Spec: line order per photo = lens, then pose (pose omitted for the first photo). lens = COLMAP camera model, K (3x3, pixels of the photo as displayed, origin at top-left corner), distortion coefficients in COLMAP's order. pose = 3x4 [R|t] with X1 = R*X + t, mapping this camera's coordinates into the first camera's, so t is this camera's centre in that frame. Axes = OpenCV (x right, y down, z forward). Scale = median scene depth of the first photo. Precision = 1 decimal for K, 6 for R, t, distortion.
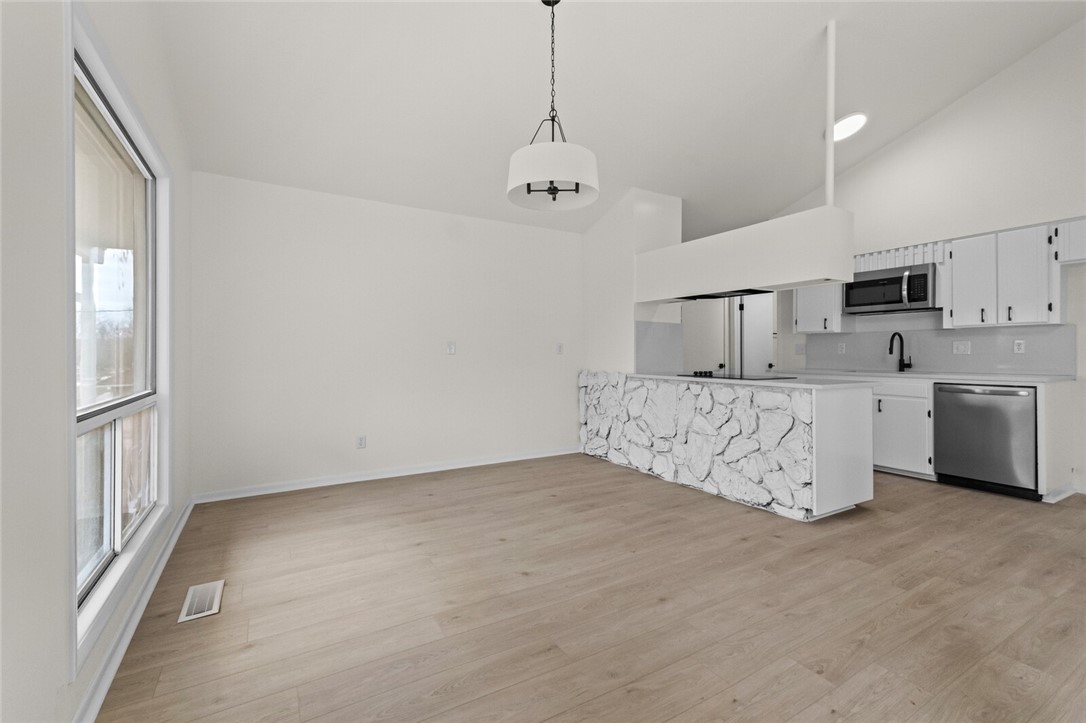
lens RADIAL K [[470.8, 0, 541.7], [0, 470.8, 354.0], [0, 0, 1]] dist [0.021740, -0.005545]
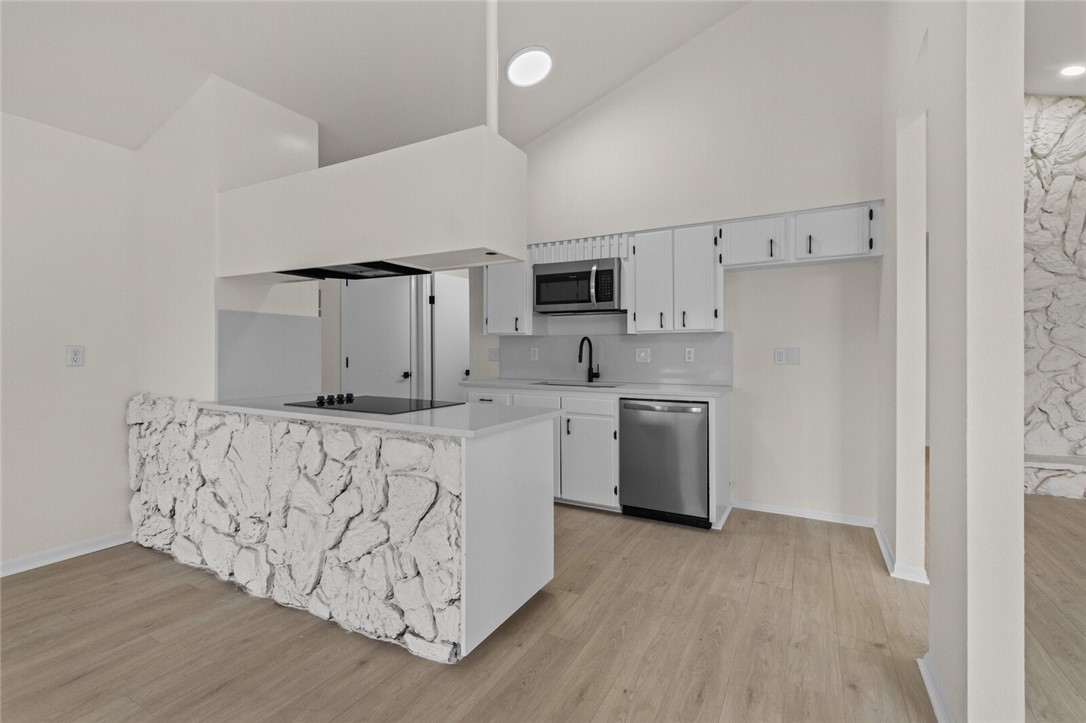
lens RADIAL K [[488.2, 0, 542.2], [0, 488.2, 349.6], [0, 0, 1]] dist [0.001252, -0.000621]
pose [[0.858397, 0.002070, 0.512981, 0.278575], [-0.001151, 0.999997, -0.002110, -0.024815], [-0.512984, 0.001221, 0.858397, 0.349135]]
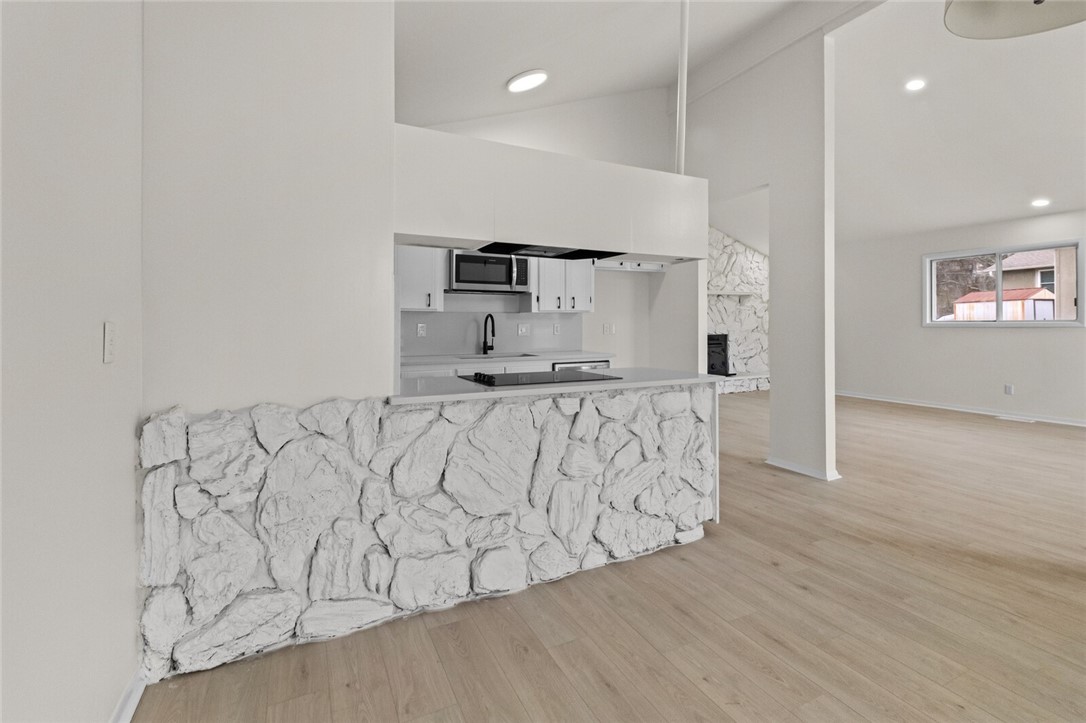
lens RADIAL K [[489.1, 0, 543.7], [0, 489.1, 328.7], [0, 0, 1]] dist [0.000021, -0.000347]
pose [[0.070939, -0.005737, 0.997464, -0.284770], [0.004594, 0.999975, 0.005424, -0.024913], [-0.997470, 0.004197, 0.070964, 0.996923]]
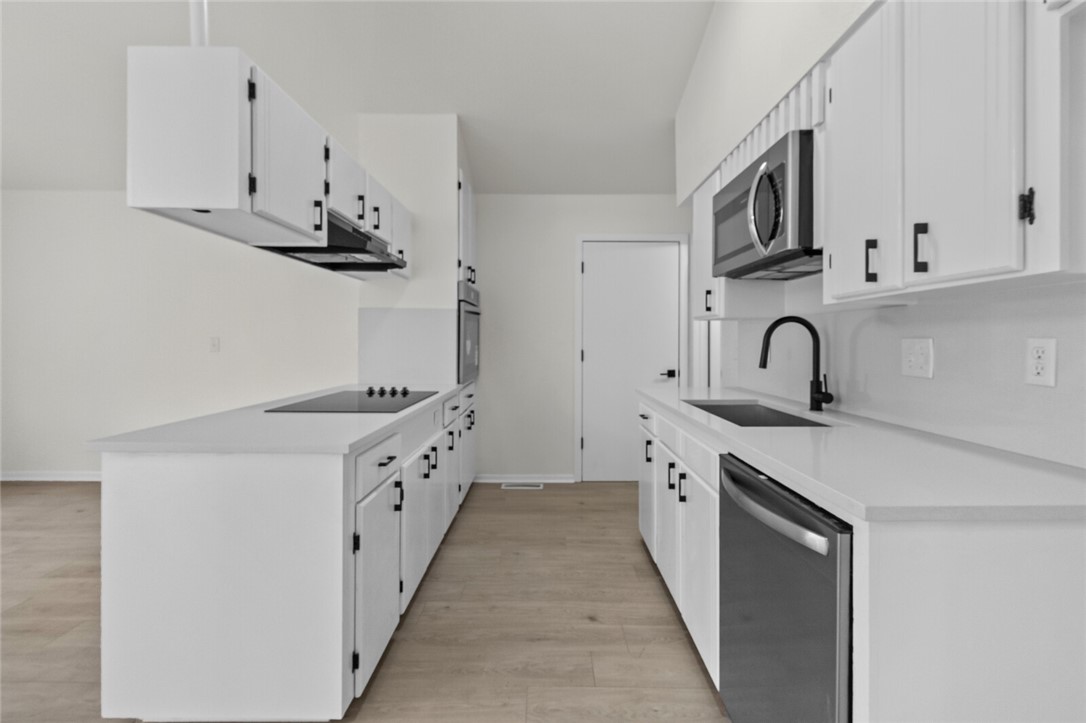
lens RADIAL K [[475.8, 0, 547.4], [0, 475.8, 343.3], [0, 0, 1]] dist [0.001011, -0.000012]
pose [[0.863284, 0.009055, -0.504638, 0.939554], [-0.007546, 0.999959, 0.005034, -0.027192], [0.504663, -0.000538, 0.863317, 0.646263]]
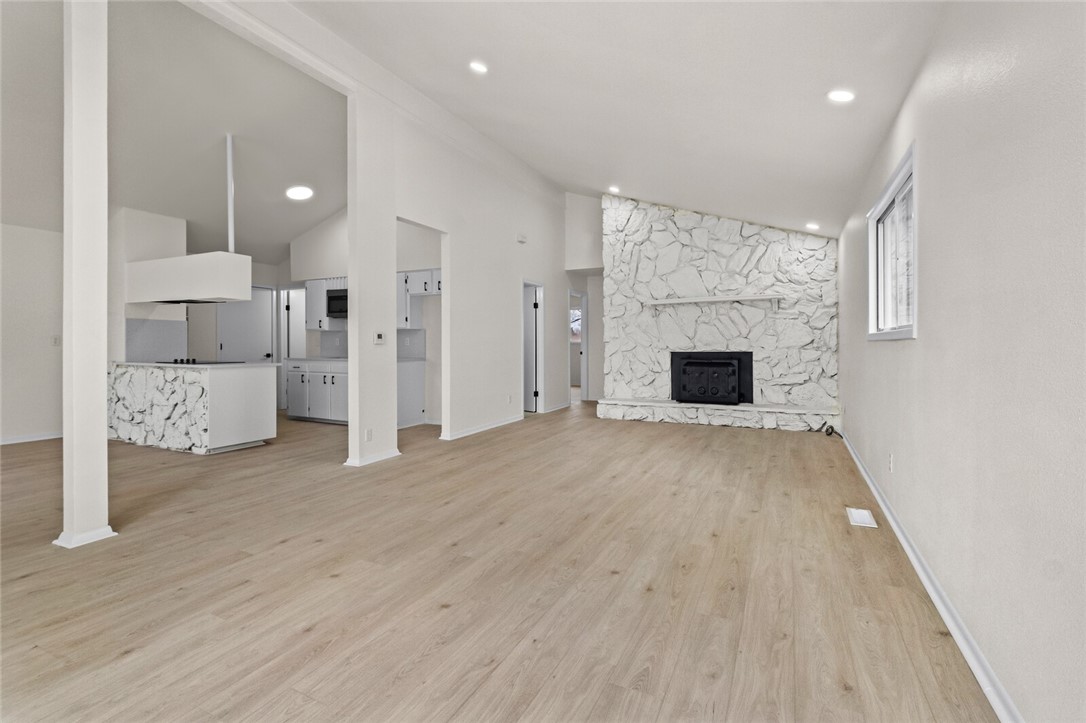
lens RADIAL K [[482.2, 0, 549.6], [0, 482.2, 346.0], [0, 0, 1]] dist [0.000987, -0.000483]
pose [[0.832065, 0.000717, 0.554678, 0.497970], [-0.001924, 0.999997, 0.001593, -0.003453], [-0.554675, -0.002393, 0.832064, -0.747167]]
